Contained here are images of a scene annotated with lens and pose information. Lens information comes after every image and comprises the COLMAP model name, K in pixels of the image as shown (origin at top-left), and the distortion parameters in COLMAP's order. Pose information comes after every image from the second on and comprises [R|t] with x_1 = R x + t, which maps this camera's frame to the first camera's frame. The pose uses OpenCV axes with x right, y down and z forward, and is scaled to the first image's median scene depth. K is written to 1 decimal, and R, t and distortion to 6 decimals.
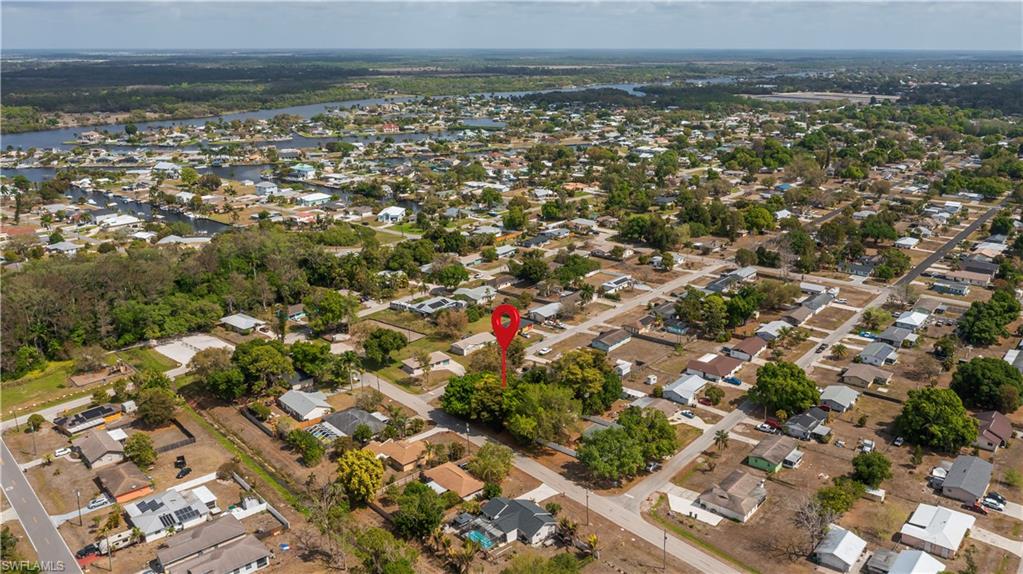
lens RADIAL K [[803.9, 0, 512.0], [0, 803.9, 288.1], [0, 0, 1]] dist [-0.008180, 0.001172]
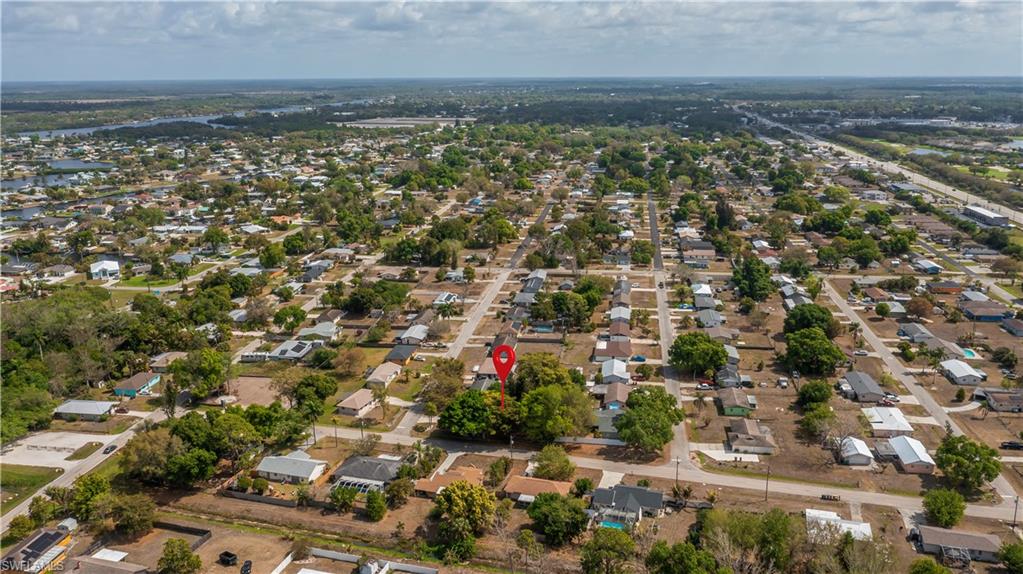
lens RADIAL K [[803.9, 0, 512.5], [0, 803.9, 285.8], [0, 0, 1]] dist [-0.008180, 0.001172]
pose [[0.858098, -0.136785, 0.494932, -0.376975], [0.155133, 0.987885, 0.004058, -0.018542], [-0.489491, 0.073298, 0.868922, 0.061466]]
